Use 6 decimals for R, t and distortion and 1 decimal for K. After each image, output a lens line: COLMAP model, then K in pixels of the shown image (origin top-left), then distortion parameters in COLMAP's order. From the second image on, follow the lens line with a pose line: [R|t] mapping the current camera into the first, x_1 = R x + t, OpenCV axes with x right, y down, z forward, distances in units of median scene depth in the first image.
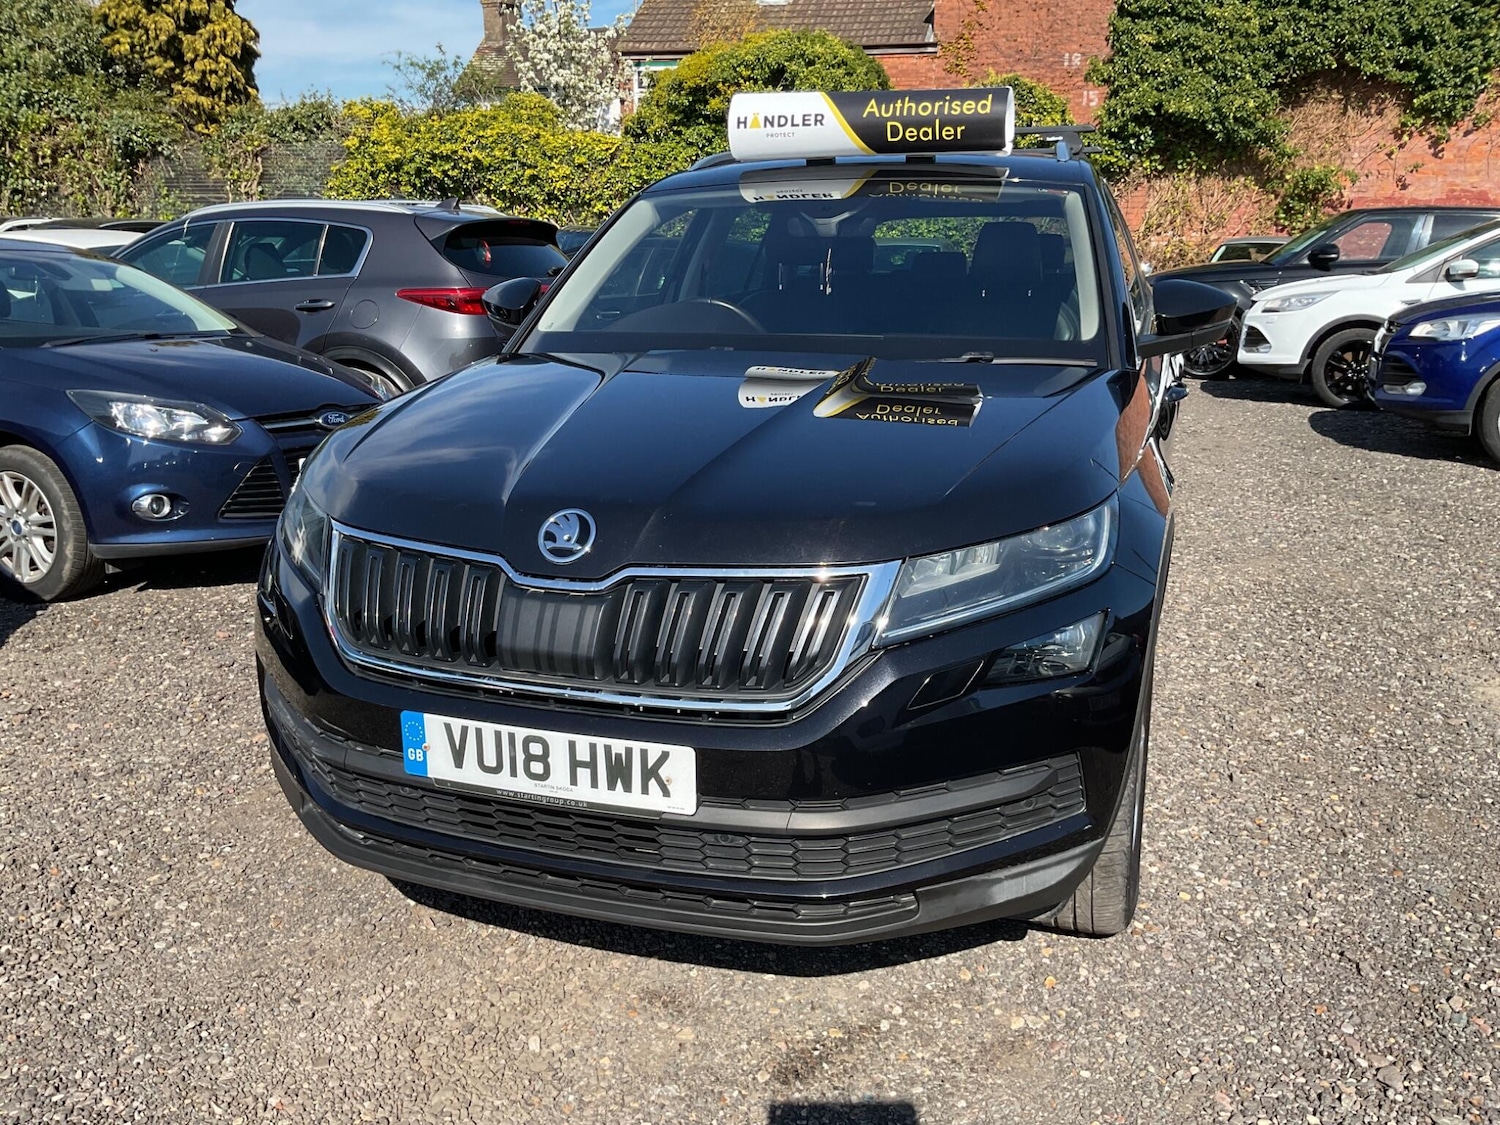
lens RADIAL K [[1244.0, 0, 746.6], [0, 1244.0, 565.1], [0, 0, 1]] dist [0.038718, -0.082703]
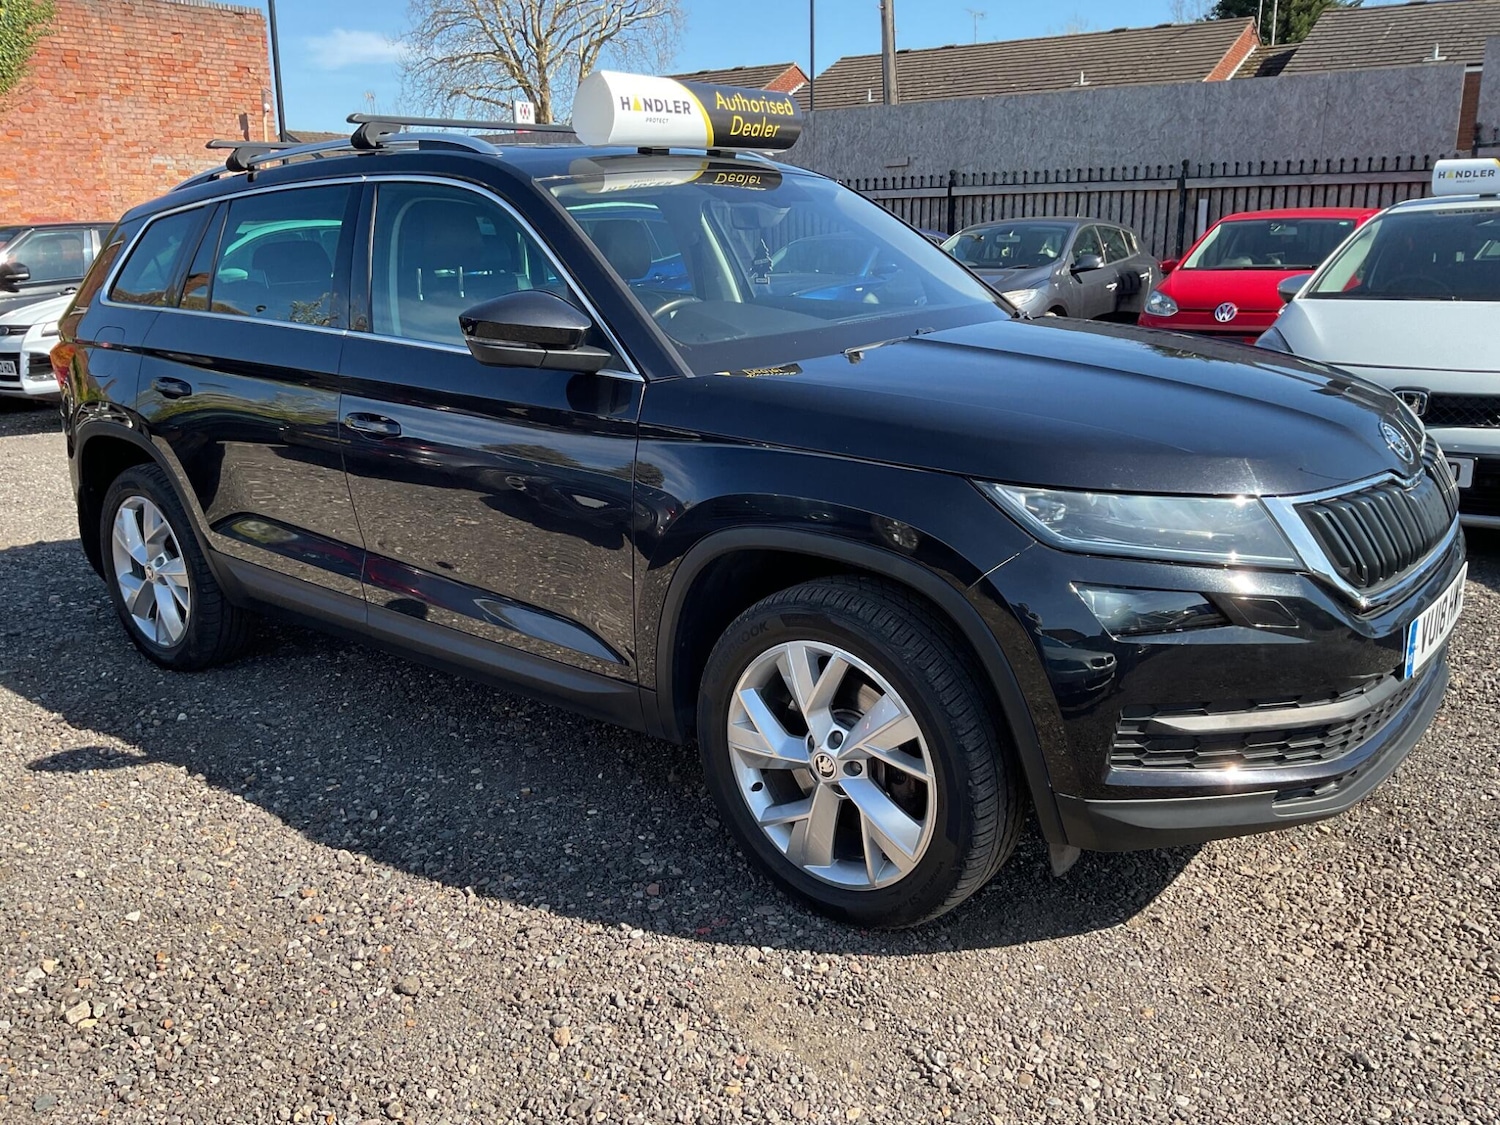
lens RADIAL K [[1244.0, 0, 738.4], [0, 1244.0, 568.4], [0, 0, 1]] dist [0.038718, -0.082703]
pose [[0.348871, -0.255624, 0.901635, -0.158563], [0.270102, 0.948684, 0.164452, -0.029832], [-0.897404, 0.186161, 0.400013, 0.115110]]
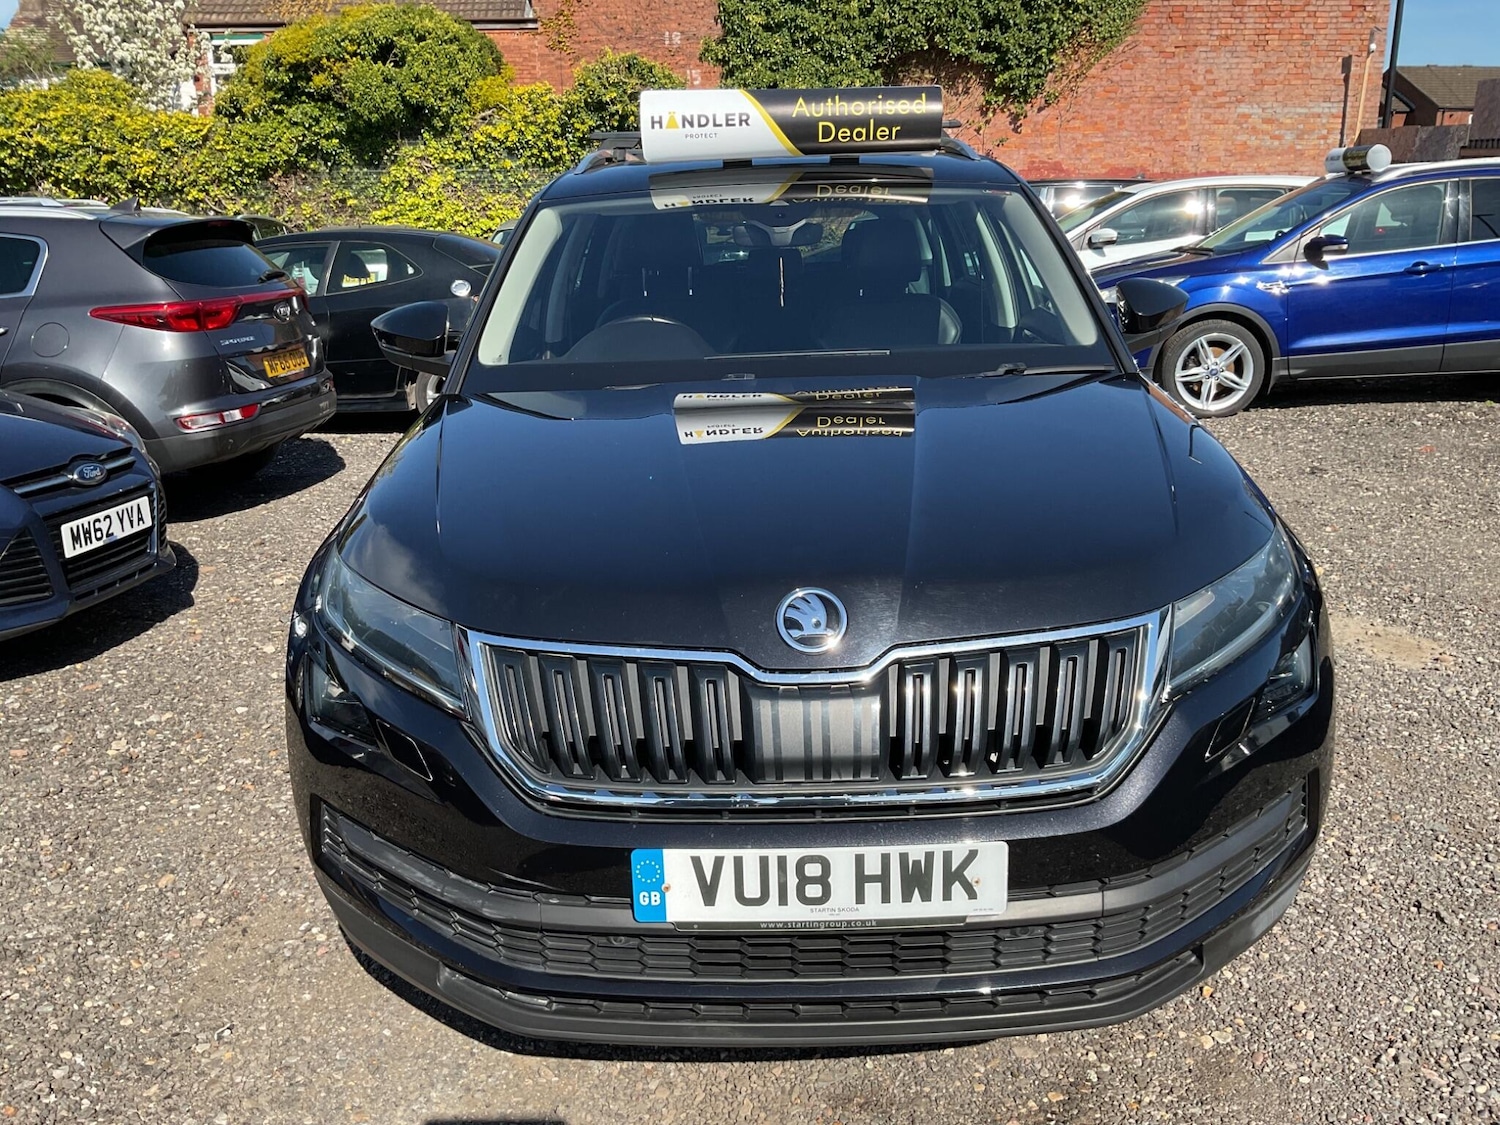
lens RADIAL K [[1244.0, 0, 745.6], [0, 1244.0, 561.5], [0, 0, 1]] dist [0.038718, -0.082703]
pose [[0.948185, -0.110880, 0.297742, -0.045836], [0.106371, 0.993832, 0.031359, -0.010047], [-0.299383, 0.001937, 0.954131, 0.018900]]
